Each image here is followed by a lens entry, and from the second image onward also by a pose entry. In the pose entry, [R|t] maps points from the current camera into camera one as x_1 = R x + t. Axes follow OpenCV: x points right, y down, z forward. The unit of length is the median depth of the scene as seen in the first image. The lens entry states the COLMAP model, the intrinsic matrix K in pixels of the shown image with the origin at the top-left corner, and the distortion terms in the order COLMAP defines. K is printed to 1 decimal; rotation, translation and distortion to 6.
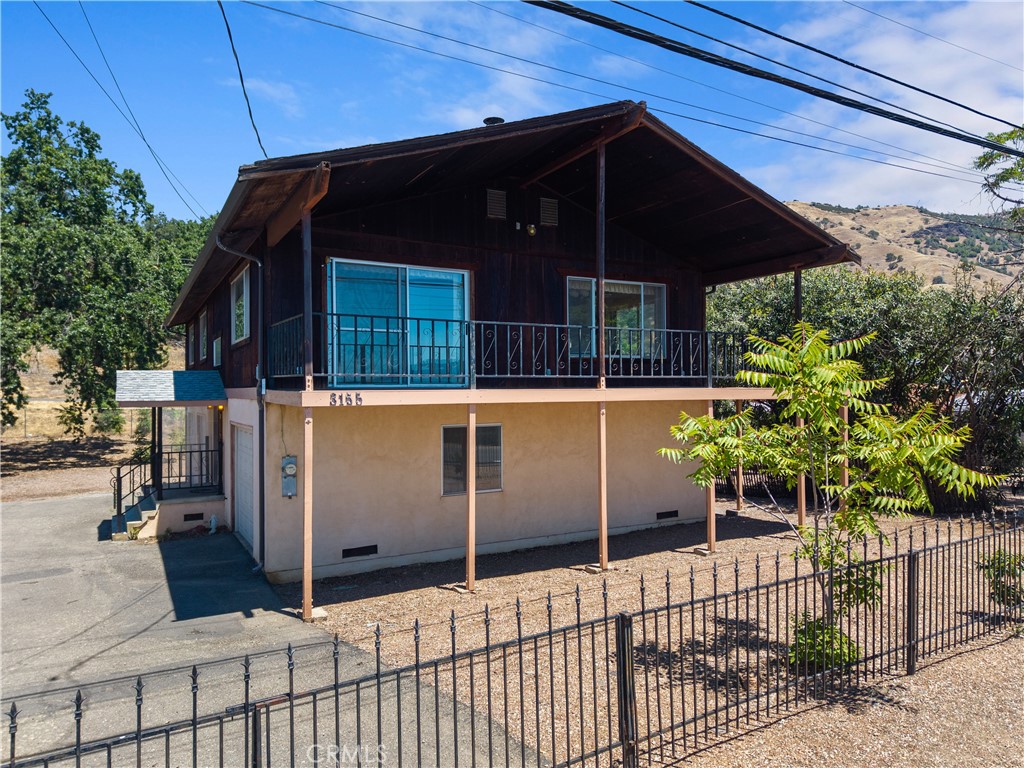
lens RADIAL K [[689.8, 0, 512.6], [0, 689.8, 381.1], [0, 0, 1]] dist [0.006634, -0.008447]
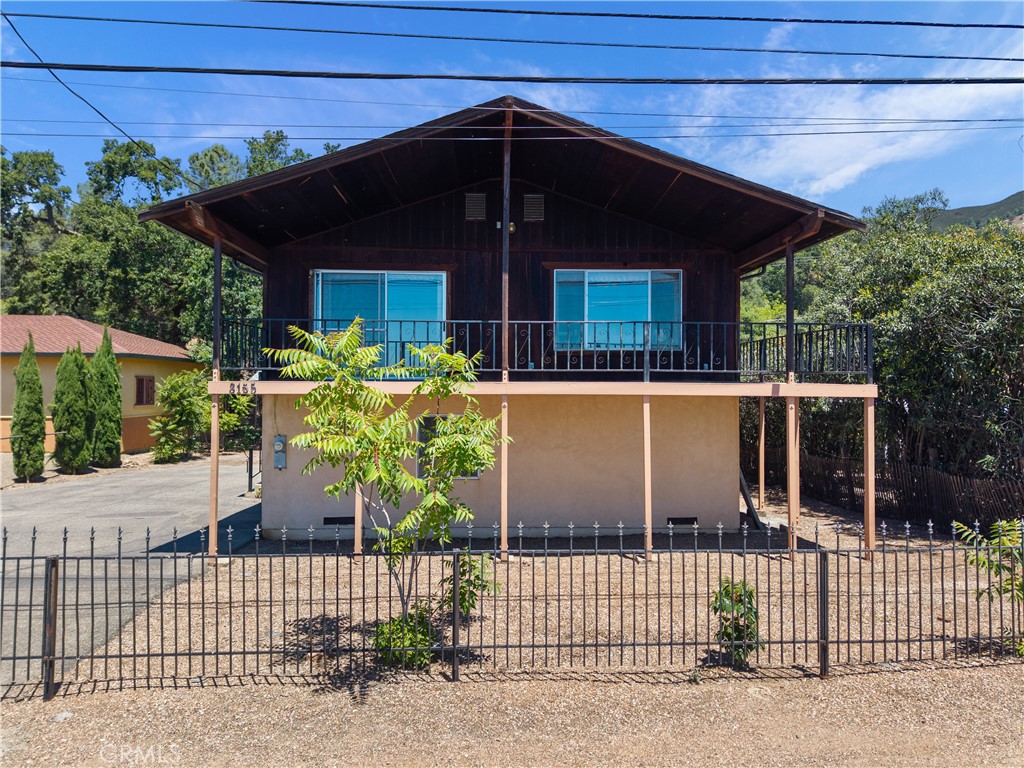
lens RADIAL K [[689.8, 0, 513.8], [0, 689.8, 372.9], [0, 0, 1]] dist [0.006634, -0.008447]
pose [[0.886474, 0.002696, -0.462770, 0.499922], [-0.004099, 0.999990, -0.002026, -0.000220], [0.462760, 0.003693, 0.886476, 0.089250]]
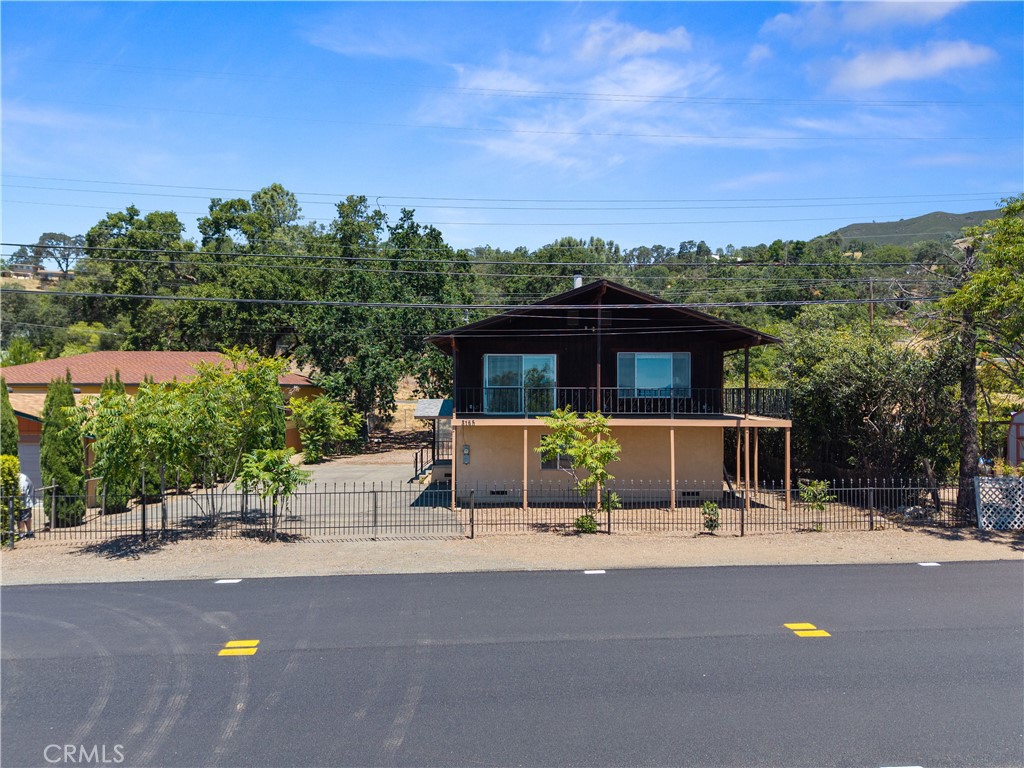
lens RADIAL K [[689.8, 0, 509.5], [0, 689.8, 392.4], [0, 0, 1]] dist [0.006634, -0.008447]
pose [[0.878839, 0.011232, -0.476986, 0.694334], [-0.002836, 0.999828, 0.018319, -0.083362], [0.477110, -0.014747, 0.878720, -0.708219]]
